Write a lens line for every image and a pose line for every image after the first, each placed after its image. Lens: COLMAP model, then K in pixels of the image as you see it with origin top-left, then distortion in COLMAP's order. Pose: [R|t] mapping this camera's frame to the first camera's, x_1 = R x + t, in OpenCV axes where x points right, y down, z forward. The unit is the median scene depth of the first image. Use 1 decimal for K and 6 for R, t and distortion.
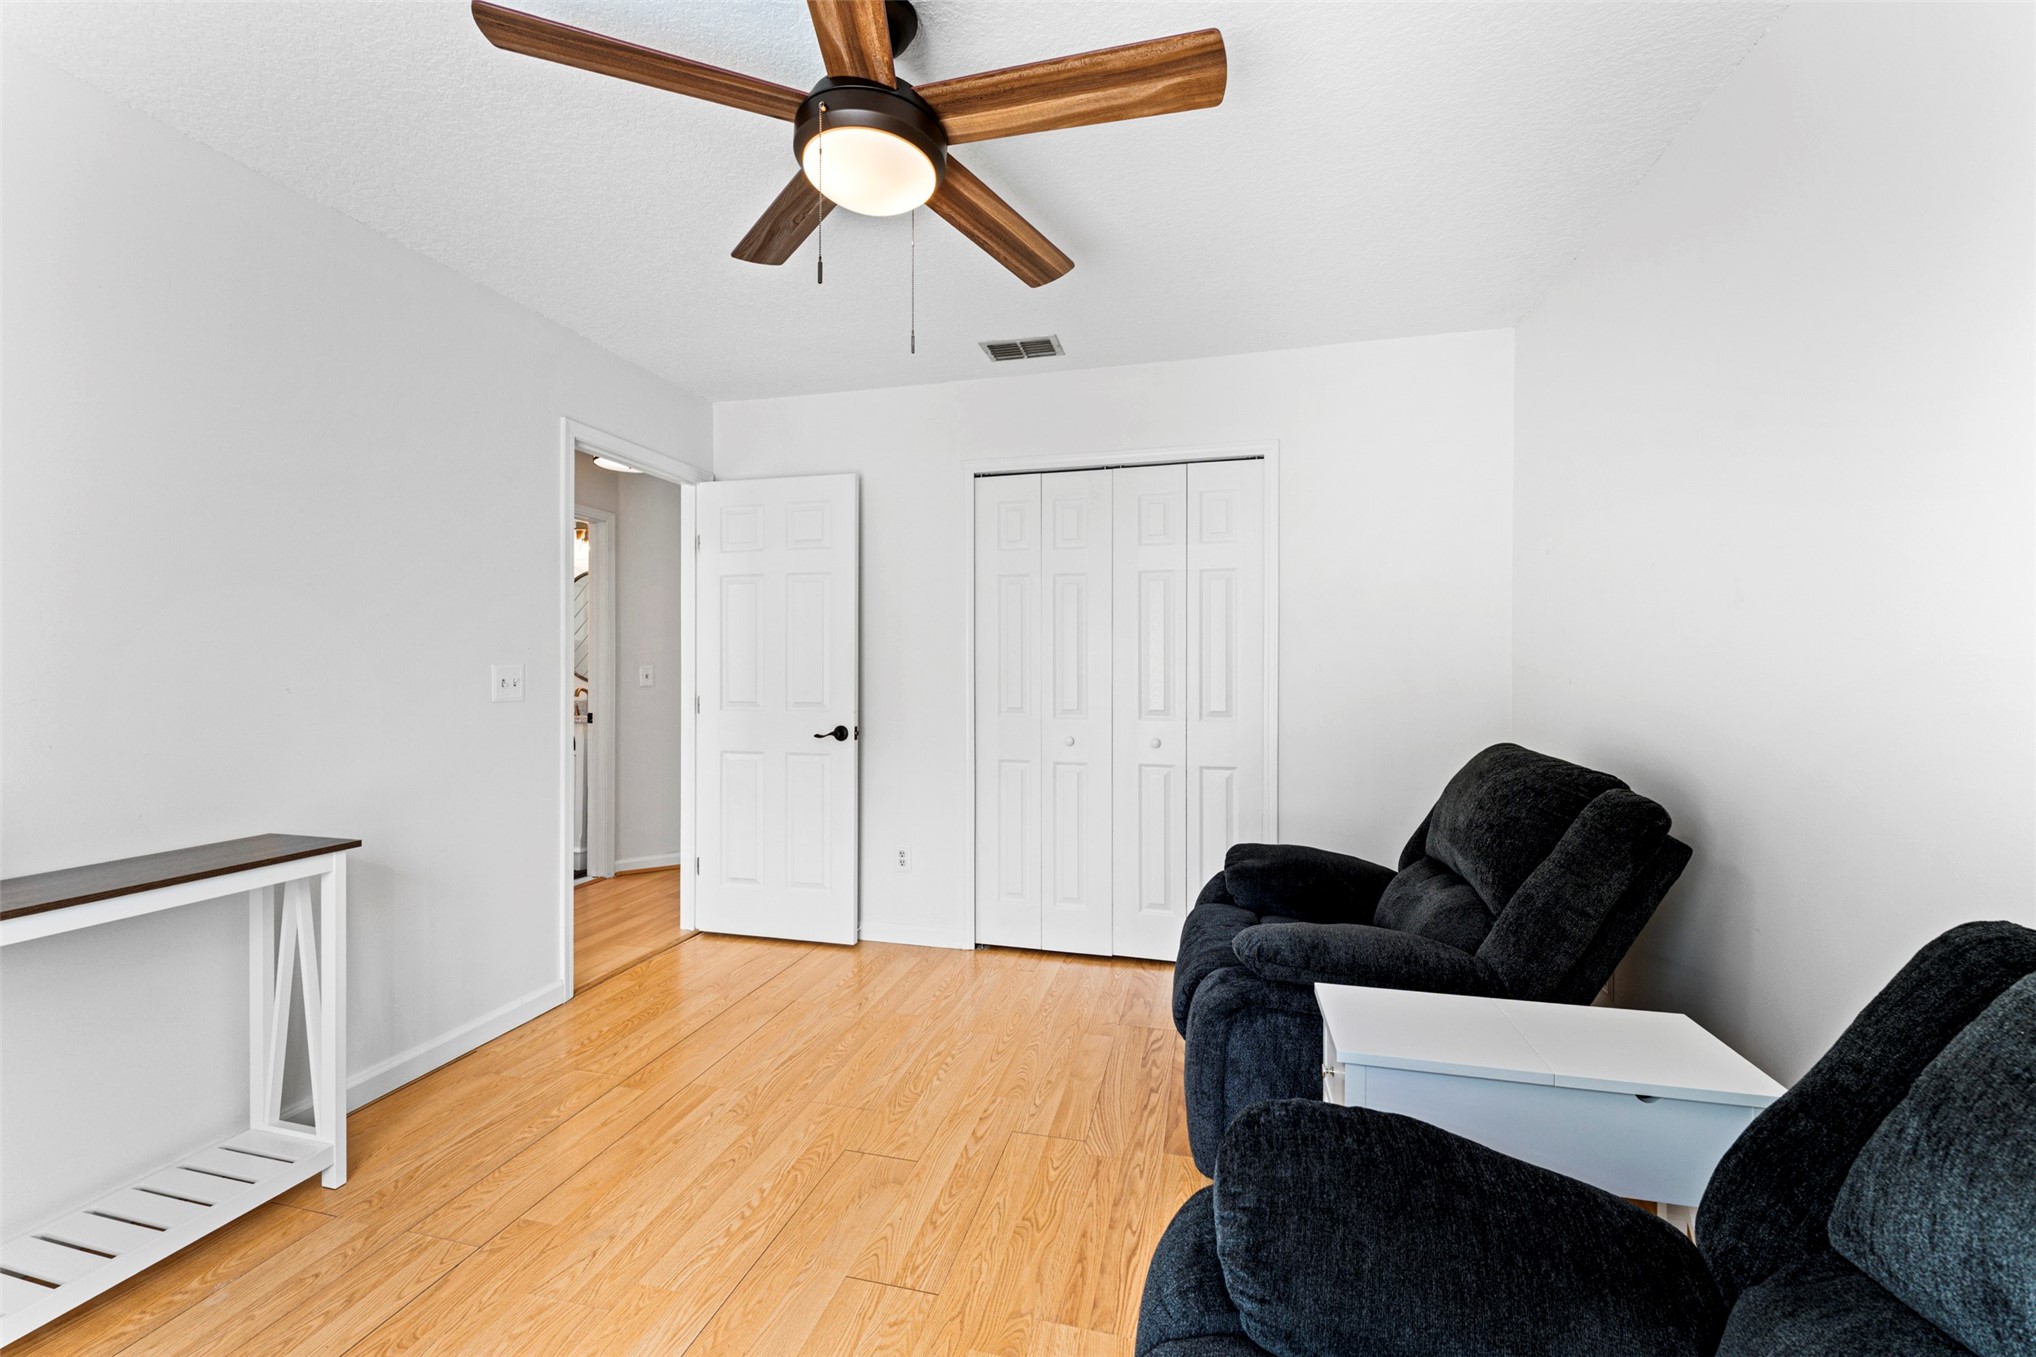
lens RADIAL K [[821.2, 0, 1014.9], [0, 821.2, 674.0], [0, 0, 1]] dist [-0.000299, -0.000127]
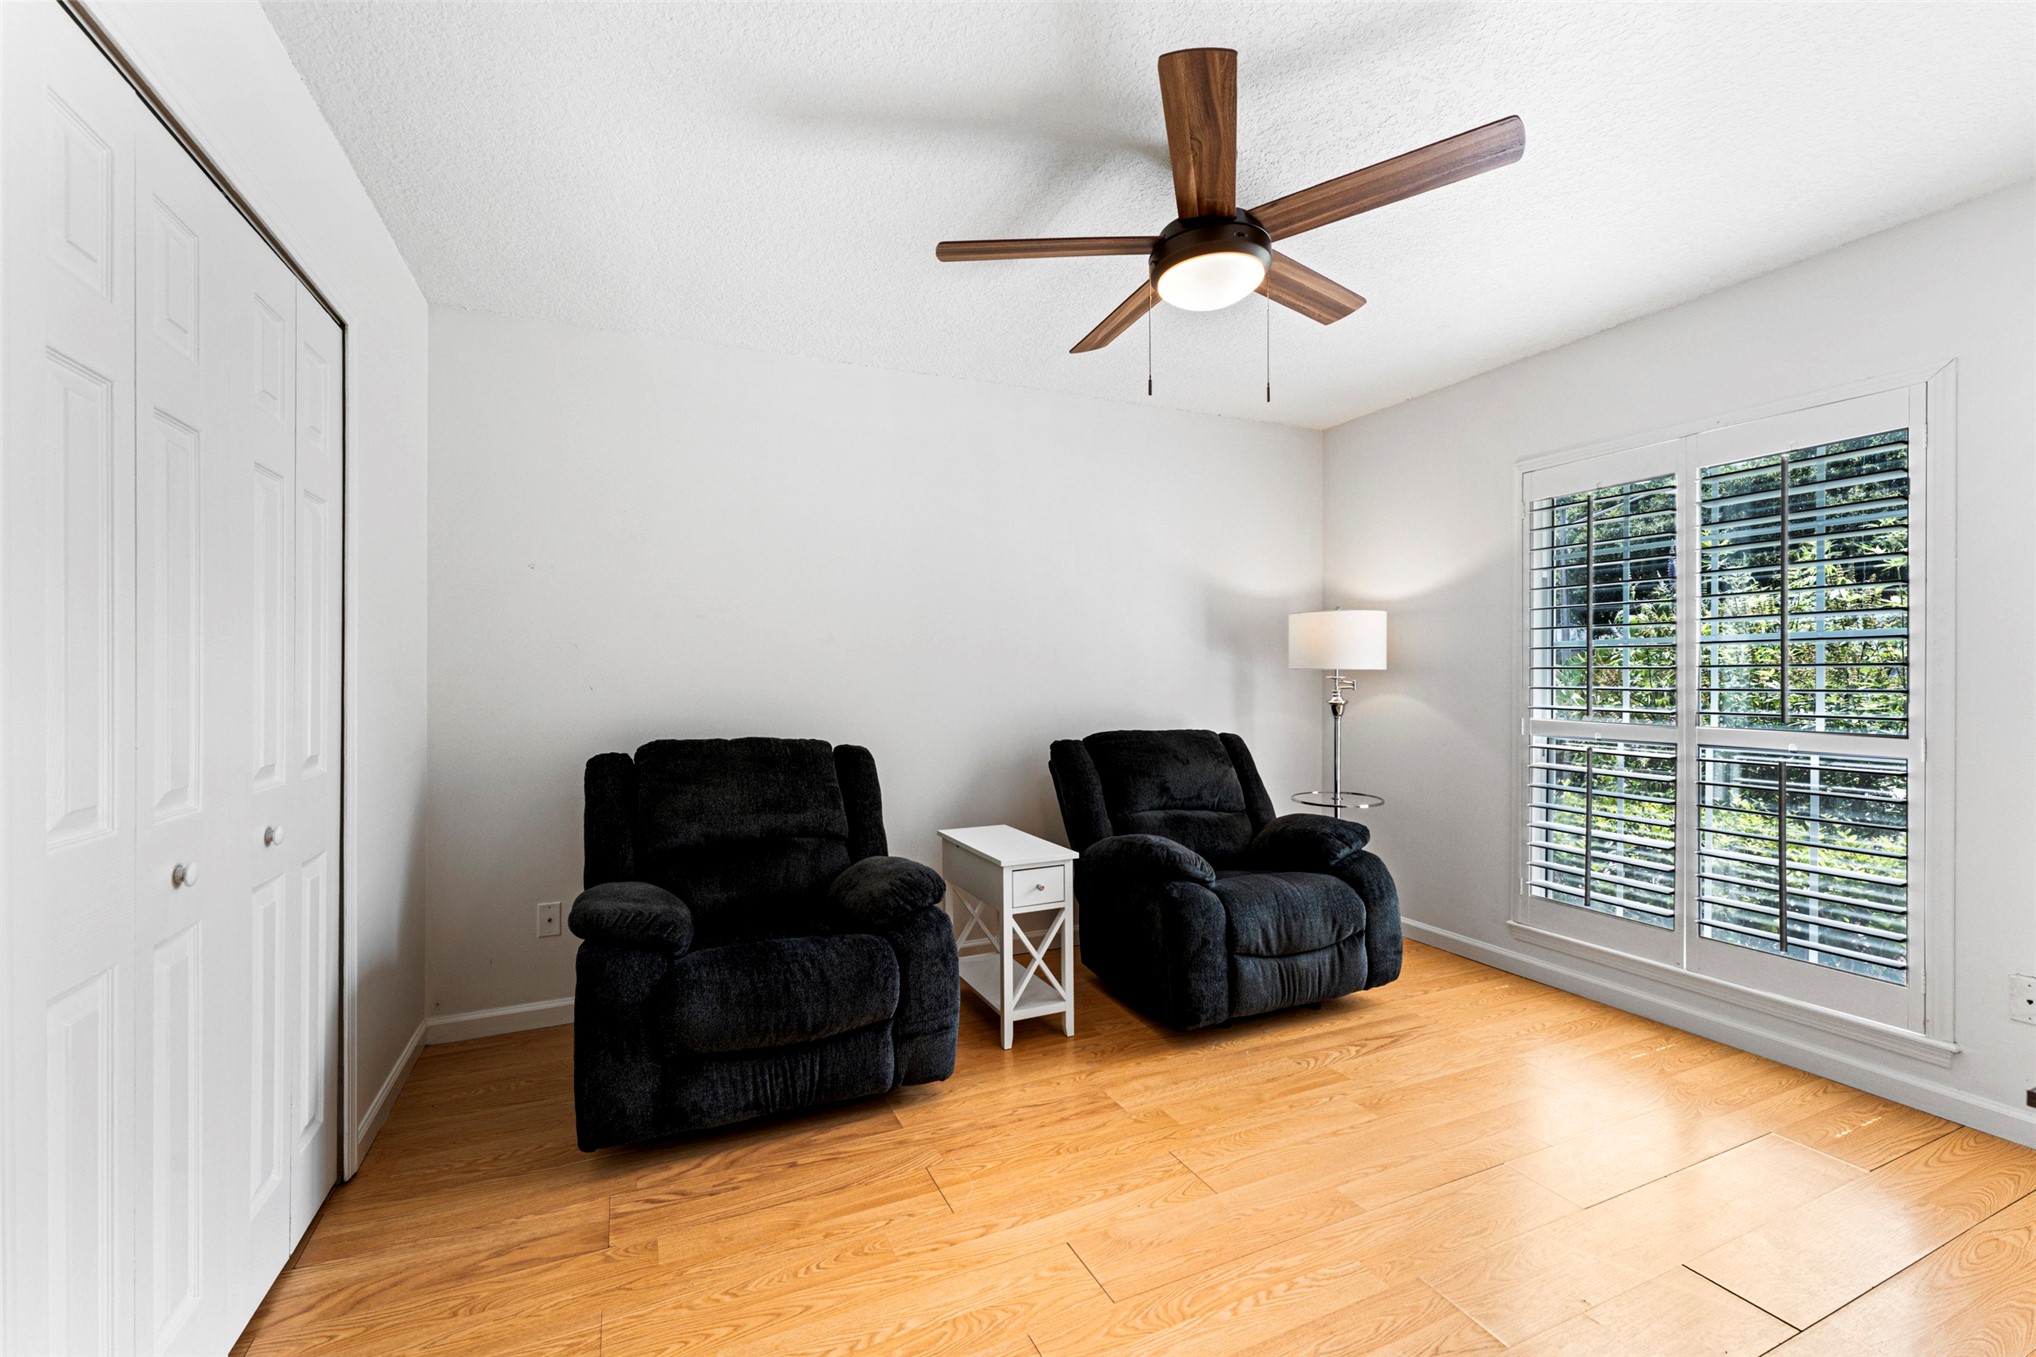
lens RADIAL K [[863.4, 0, 1015.5], [0, 863.4, 677.4], [0, 0, 1]] dist [0.010983, 0.000175]
pose [[-0.631416, 0.000923, 0.775444, -0.843139], [0.005800, 0.999977, 0.003532, -0.005904], [-0.775423, 0.006728, -0.631407, 1.713789]]
